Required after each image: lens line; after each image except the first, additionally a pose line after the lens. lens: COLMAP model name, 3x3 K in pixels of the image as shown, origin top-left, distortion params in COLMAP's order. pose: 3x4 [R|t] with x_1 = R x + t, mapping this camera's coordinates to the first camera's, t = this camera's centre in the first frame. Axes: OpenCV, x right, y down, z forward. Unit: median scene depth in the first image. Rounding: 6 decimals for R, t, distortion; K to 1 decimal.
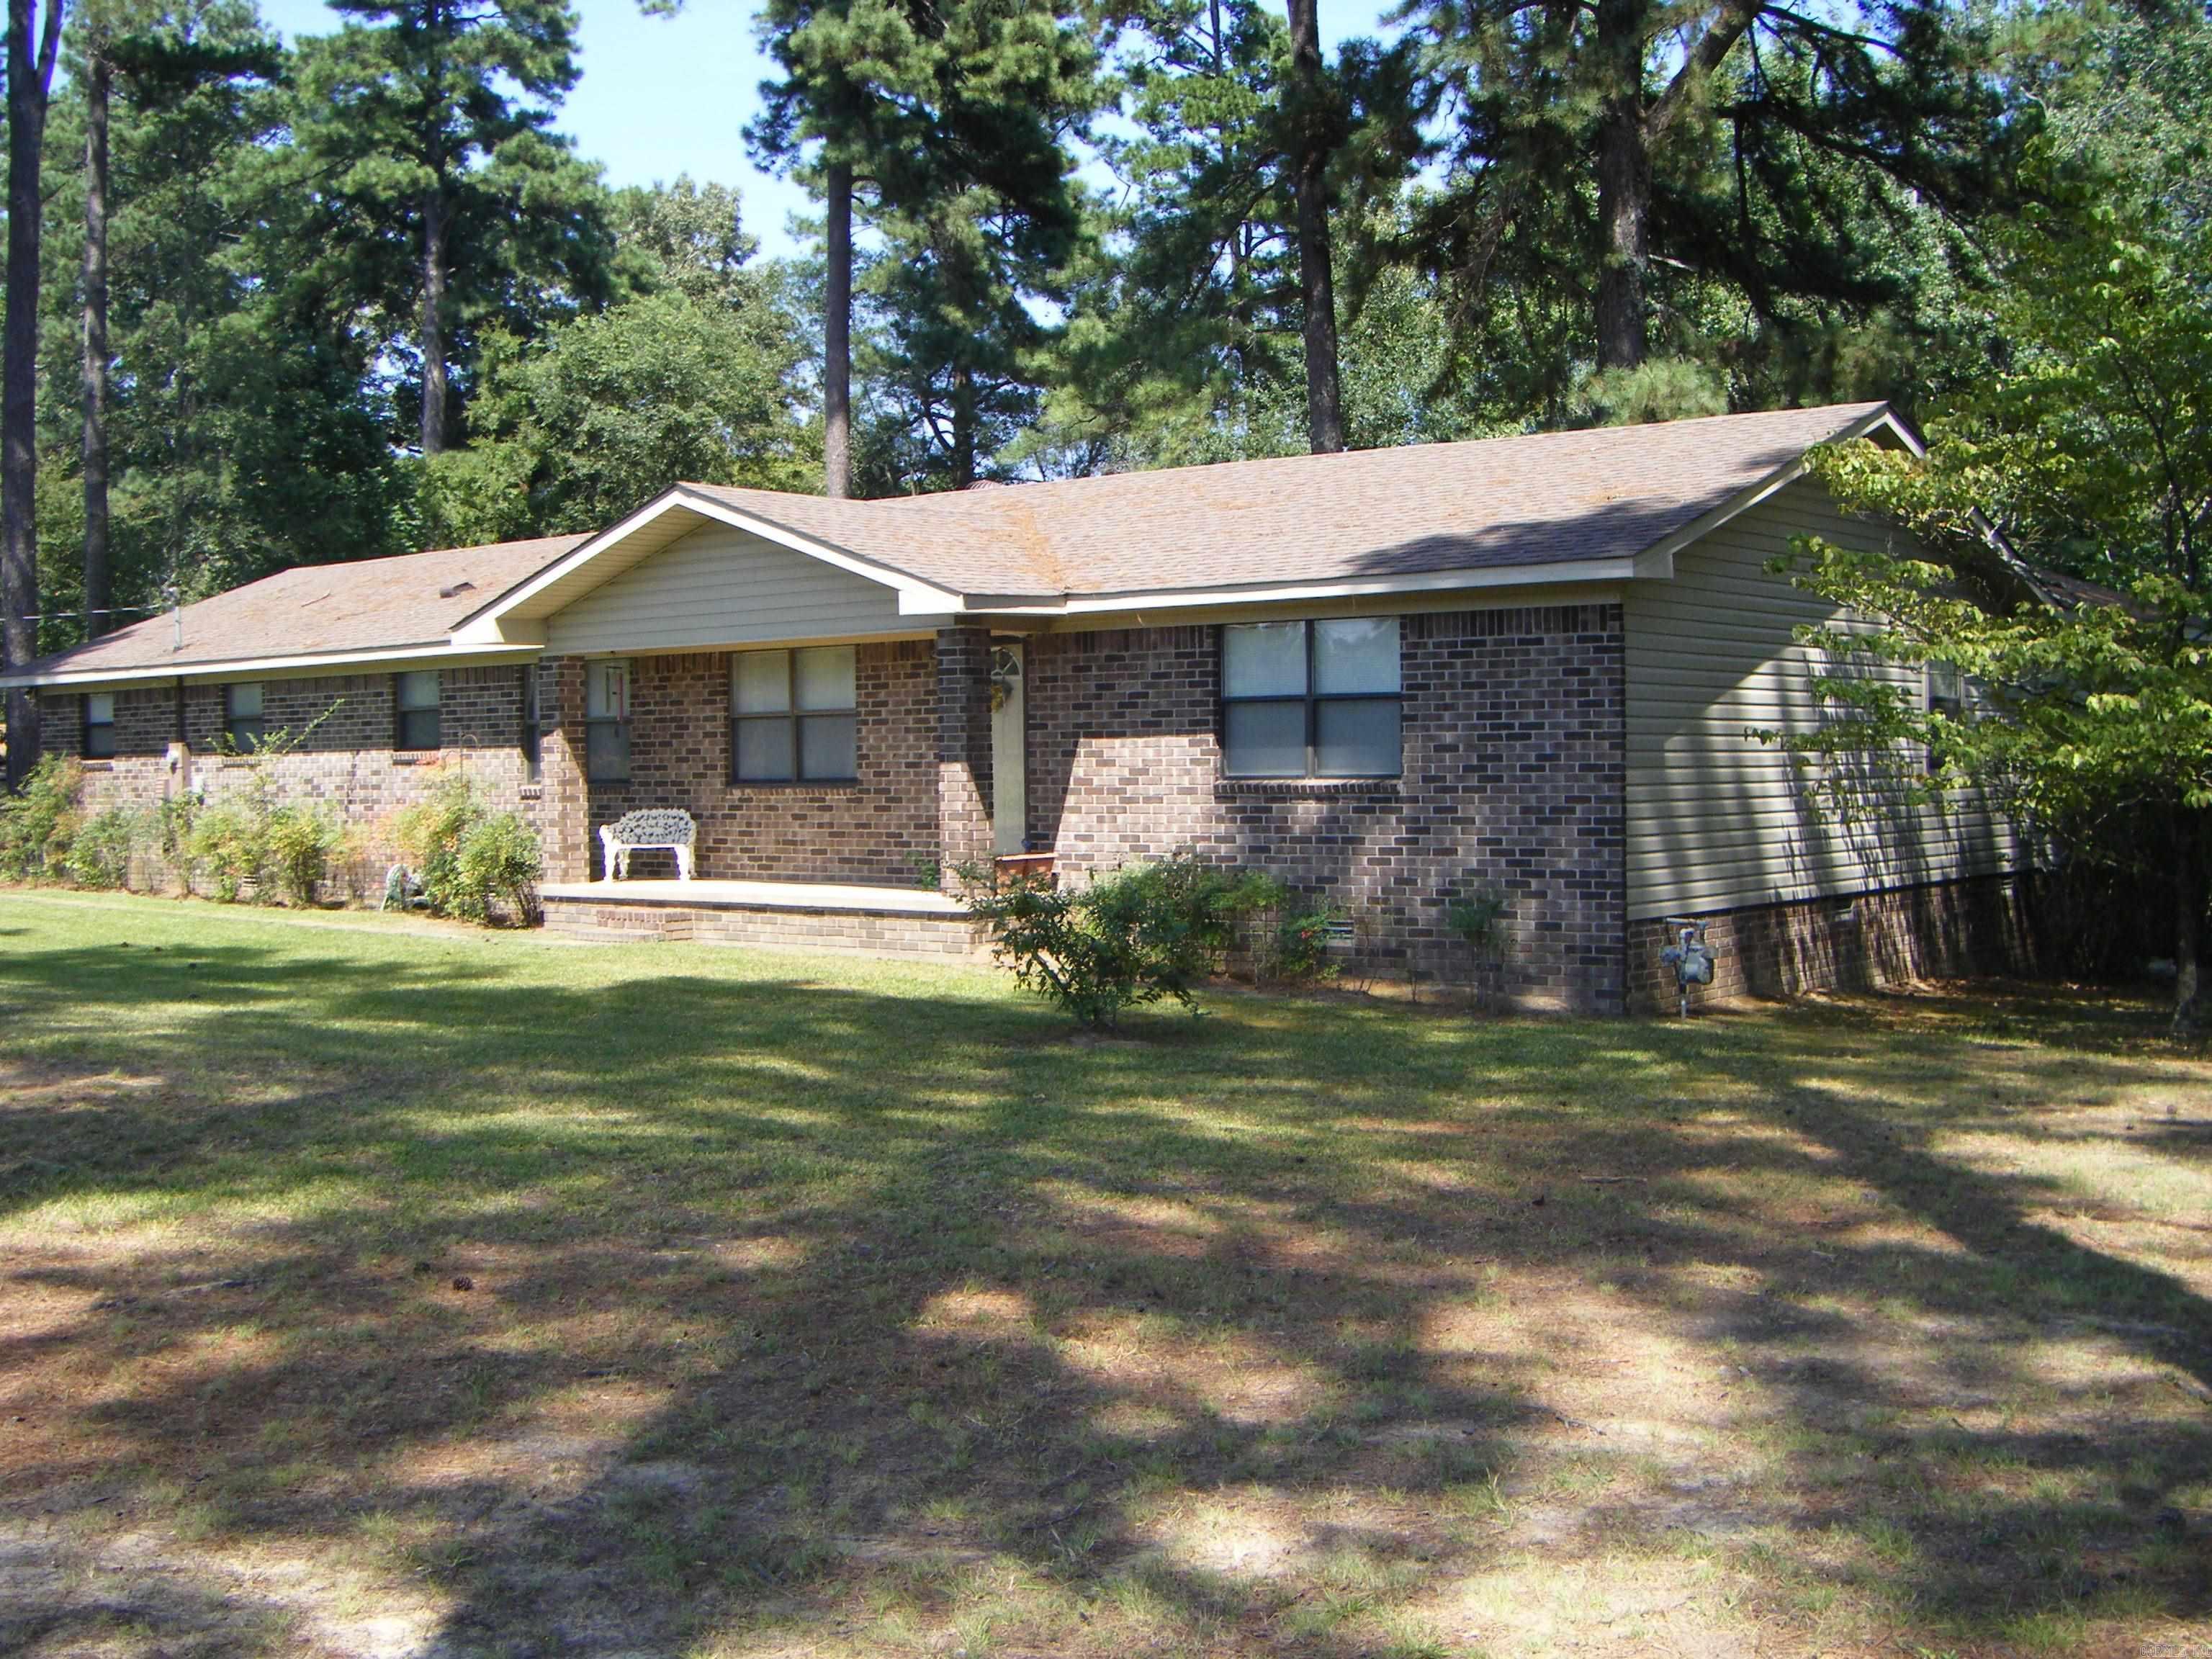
lens RADIAL K [[2535.2, 0, 1106.2], [0, 2535.2, 896.4], [0, 0, 1]] dist [-0.218538, 0.128342]
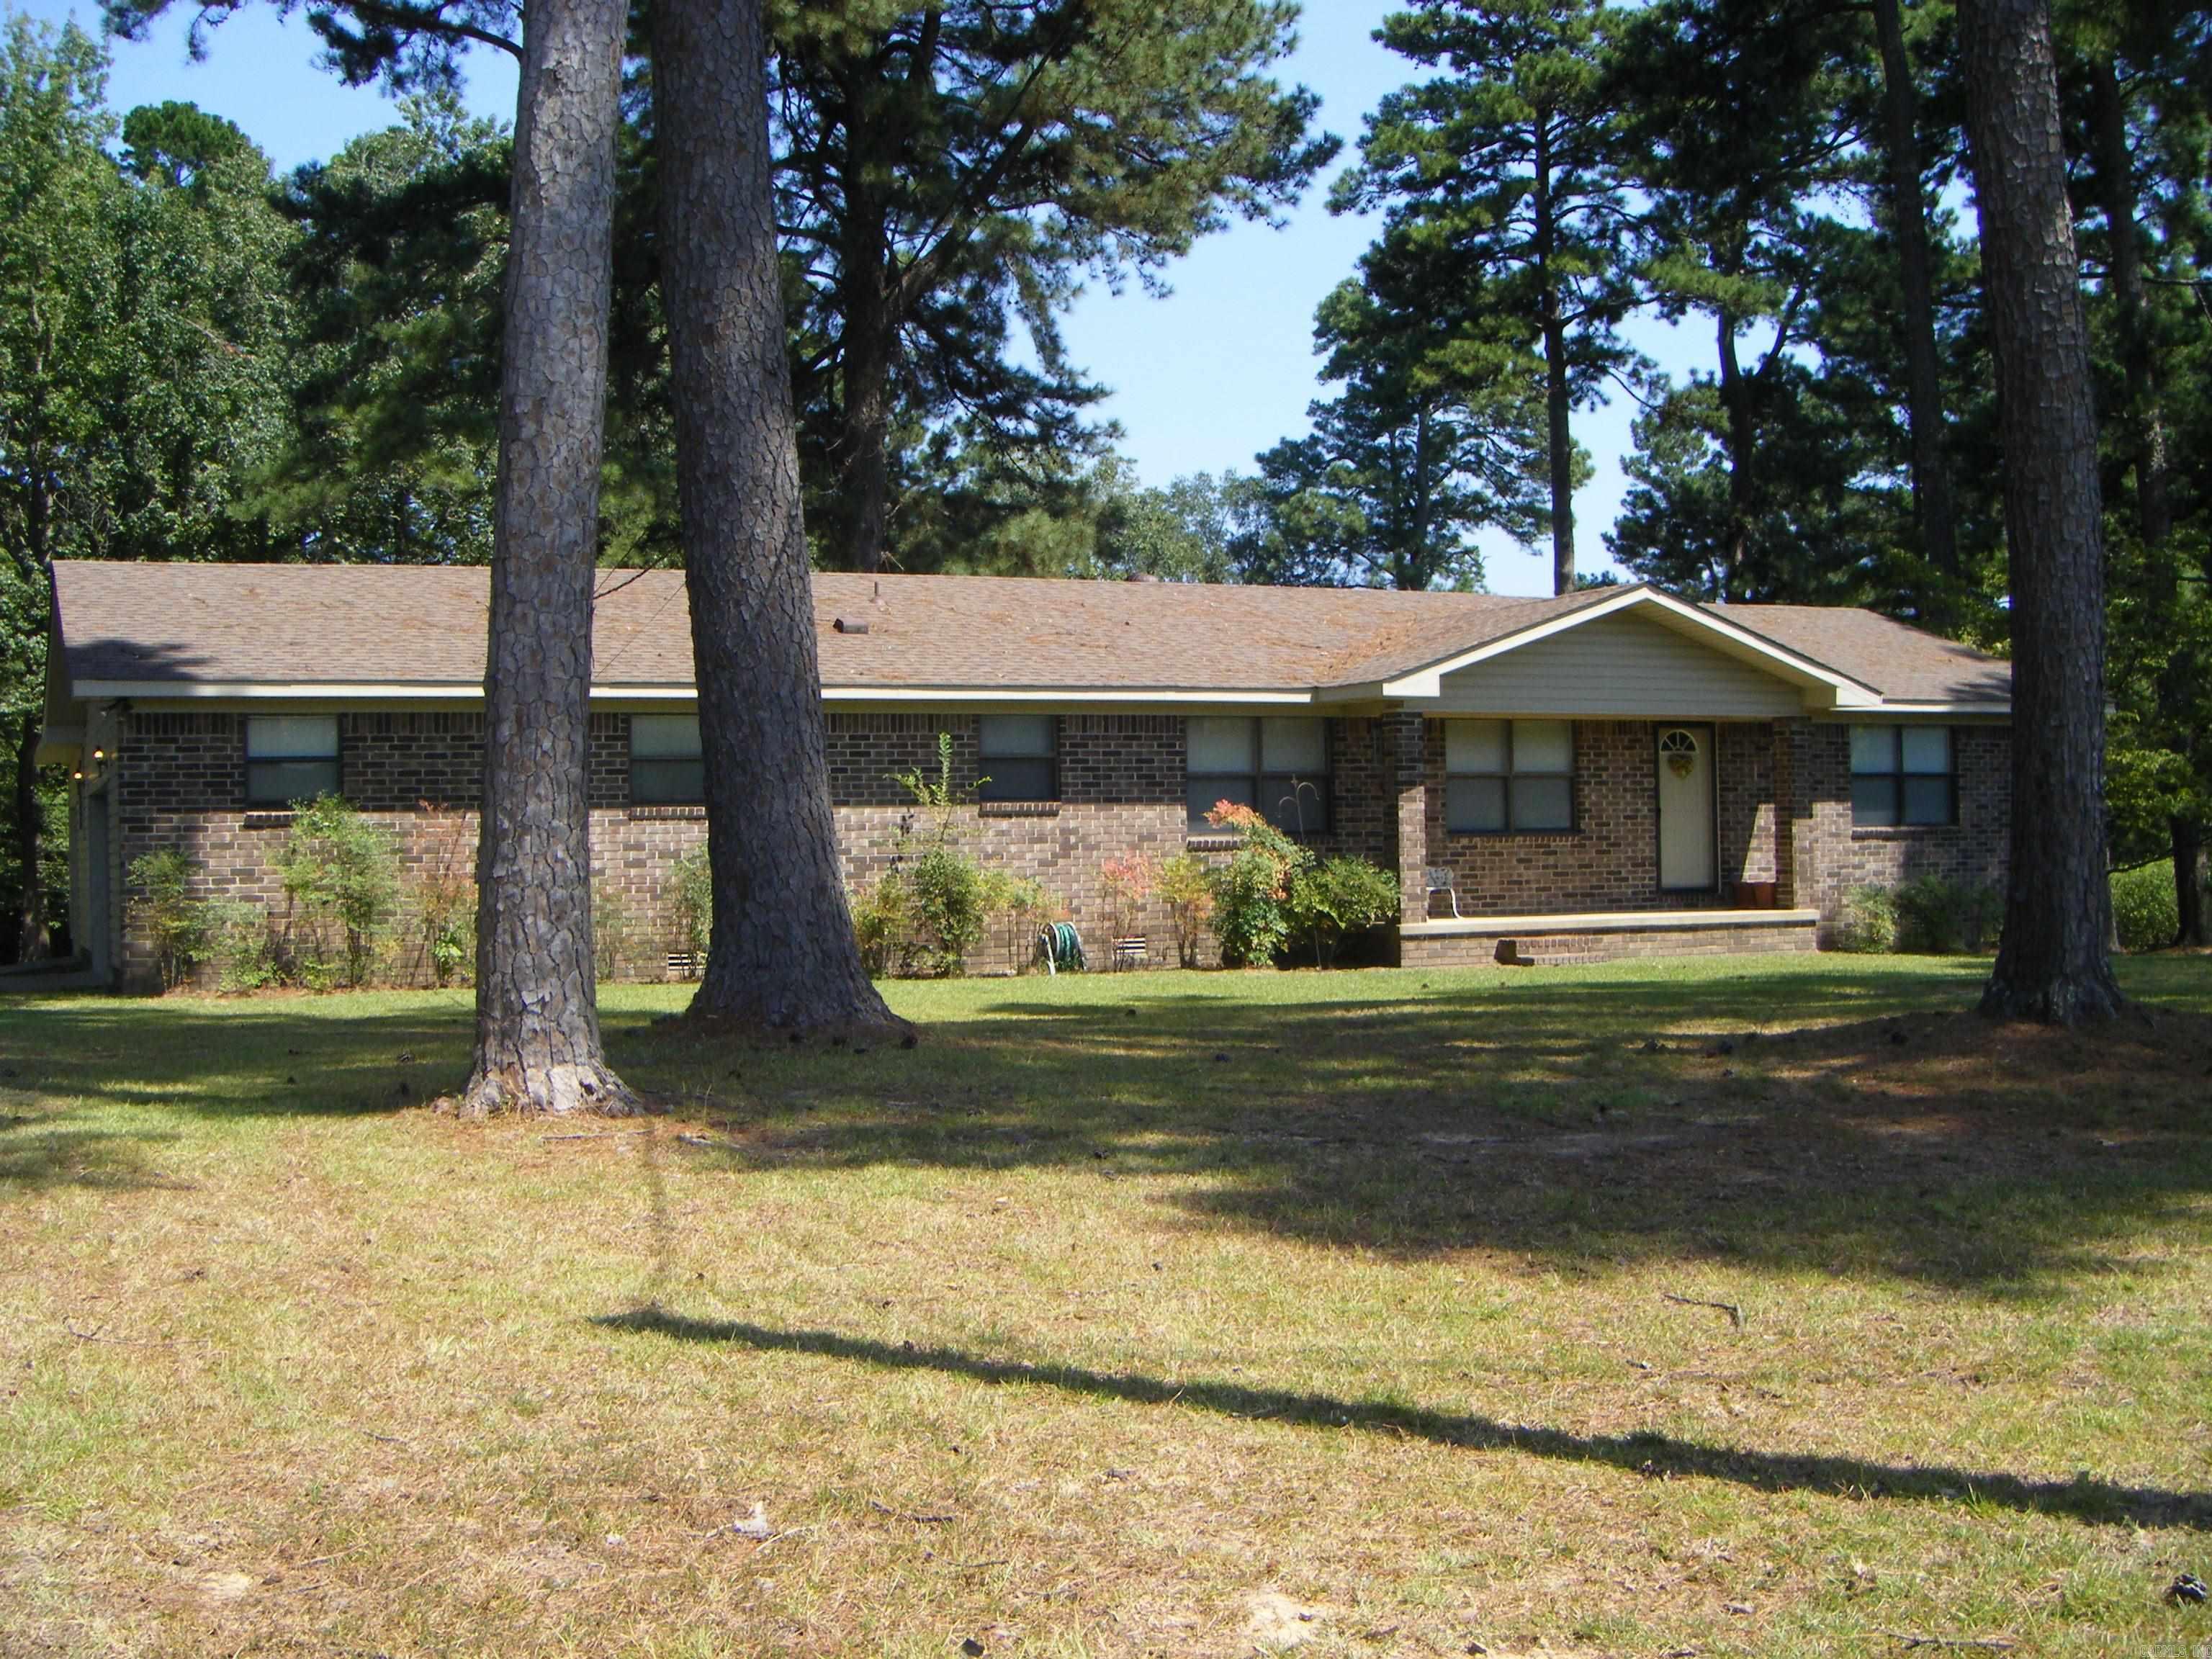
lens RADIAL K [[2535.2, 0, 1106.2], [0, 2535.2, 896.4], [0, 0, 1]] dist [-0.218538, 0.128342]
pose [[0.434751, -0.010572, 0.900489, -1.319278], [0.063177, 0.997825, -0.018787, -0.004795], [-0.898332, 0.065058, 0.434474, 0.679666]]
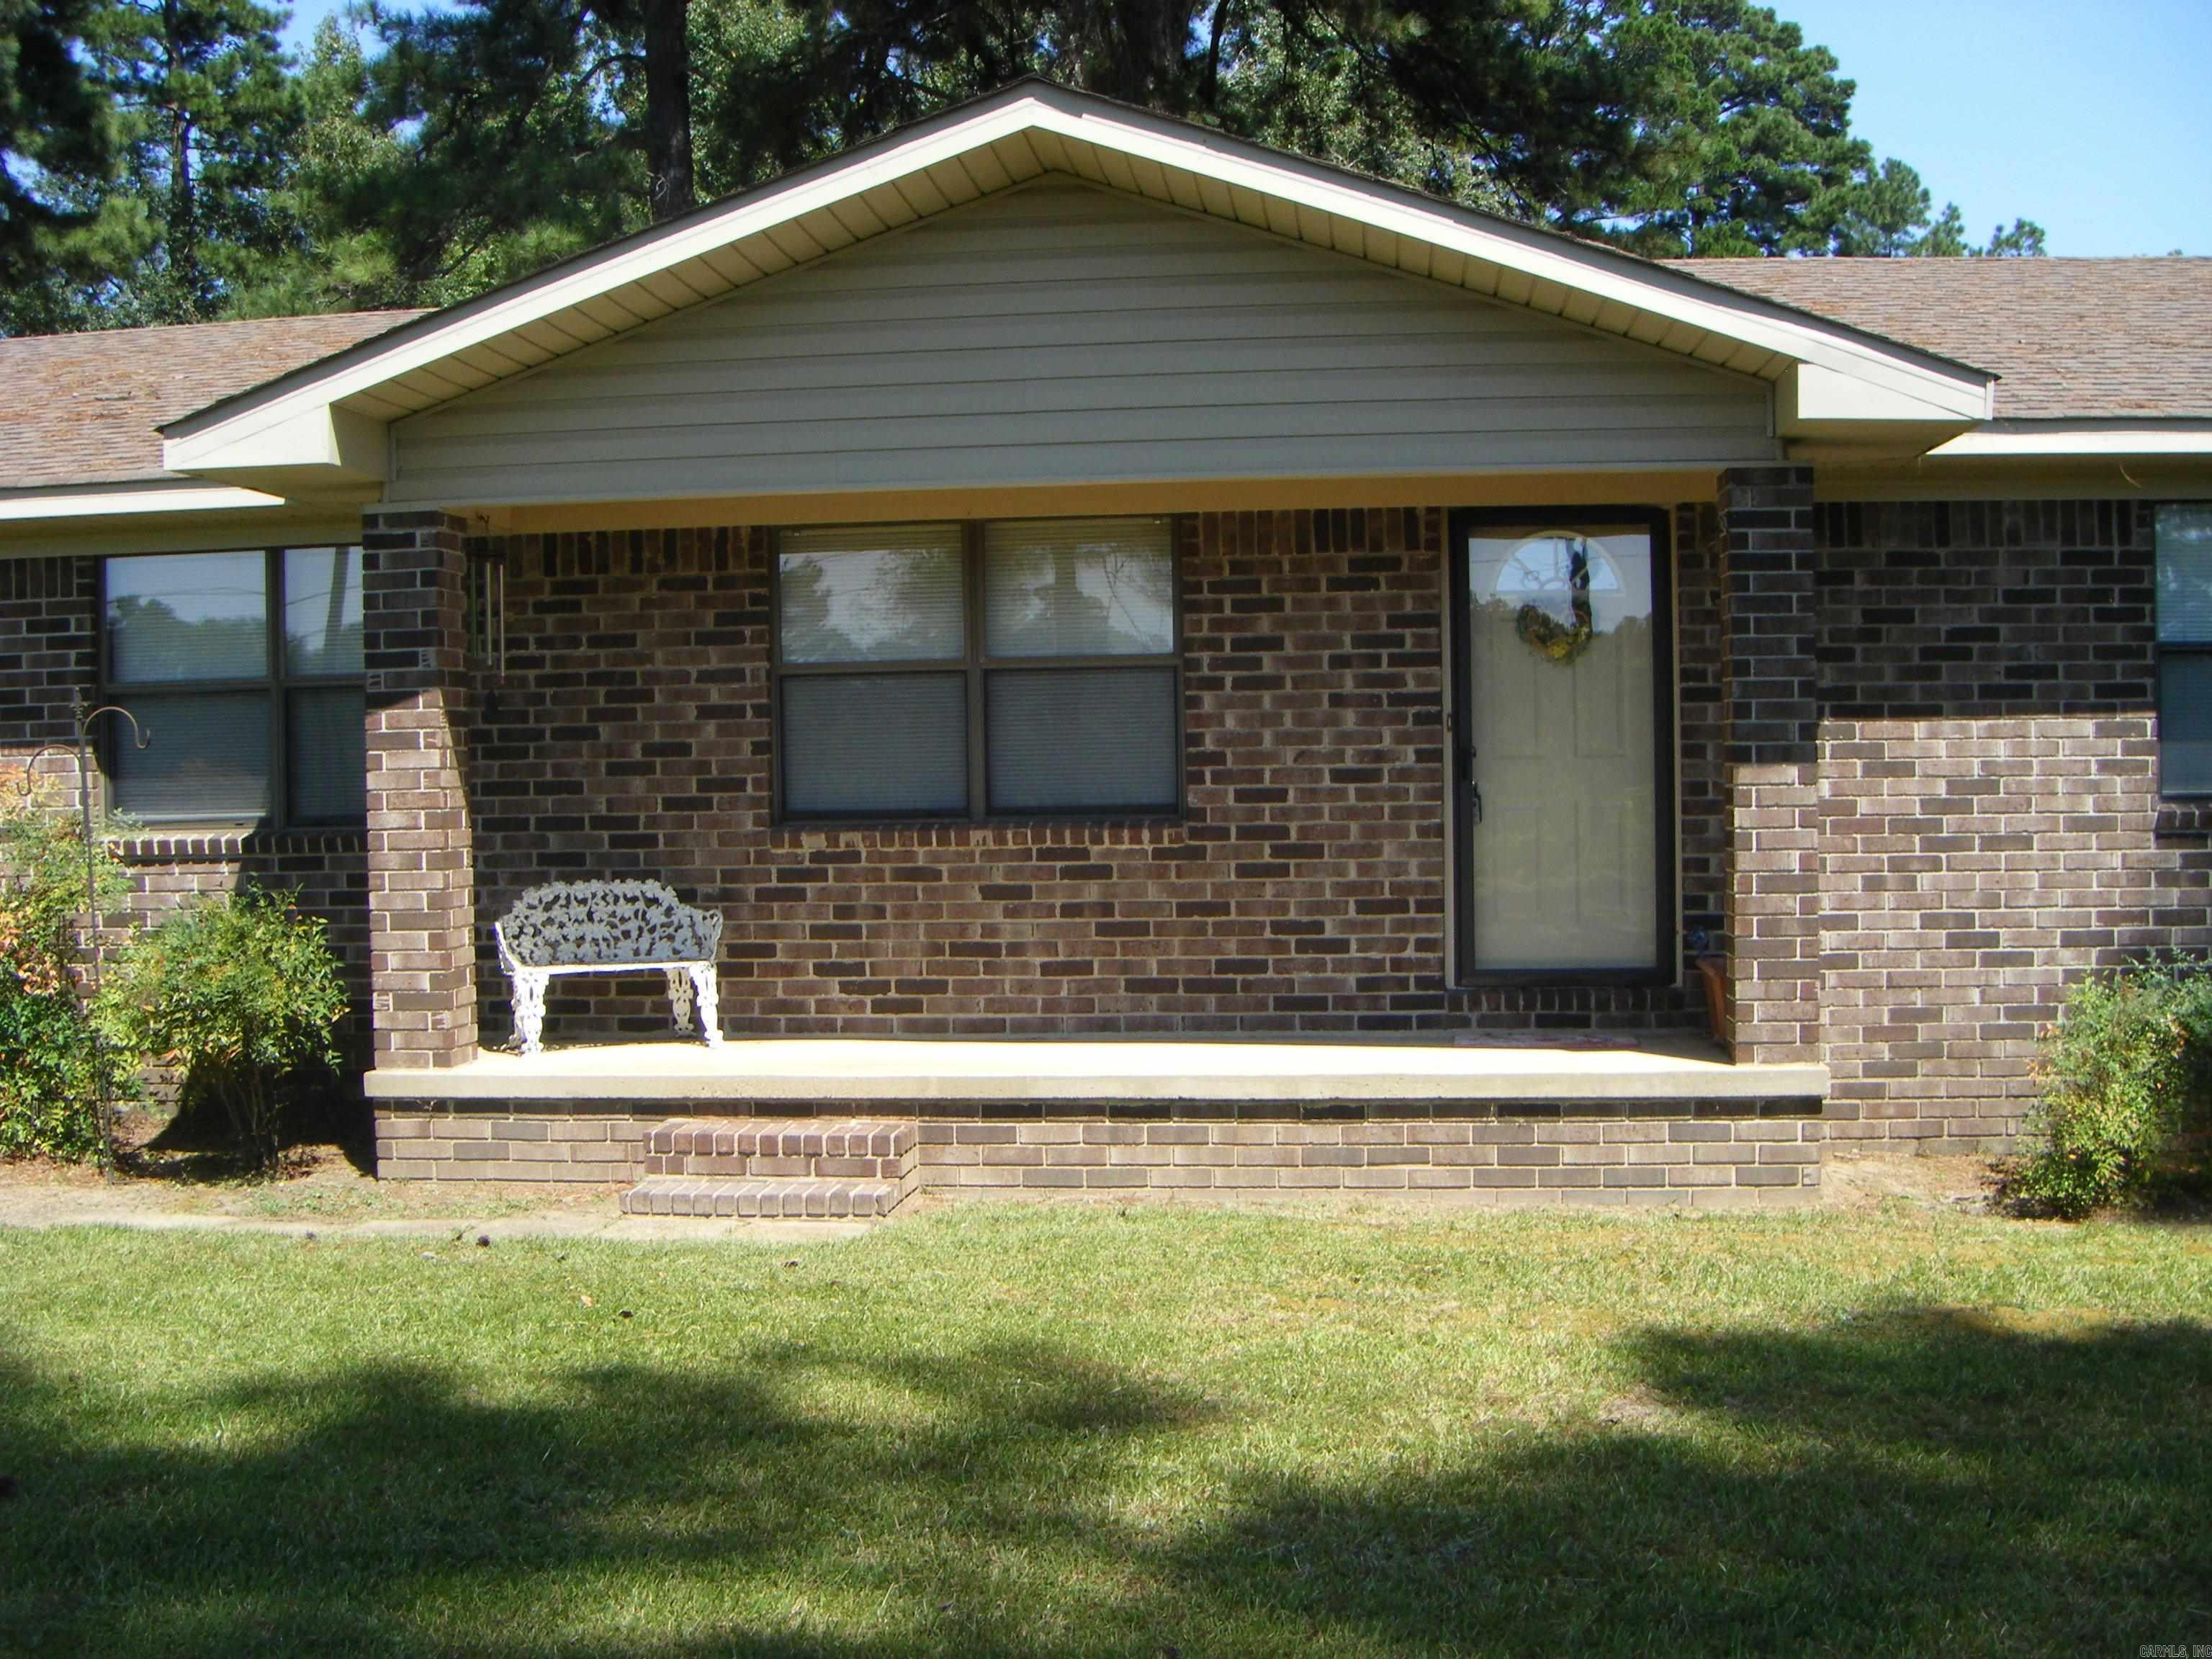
lens RADIAL K [[2535.2, 0, 1106.2], [0, 2535.2, 896.4], [0, 0, 1]] dist [-0.218538, 0.128342]
pose [[0.840050, -0.024203, 0.541969, -0.362804], [0.034994, 0.999341, -0.009612, -0.026473], [-0.541379, 0.027040, 0.840344, 0.625966]]
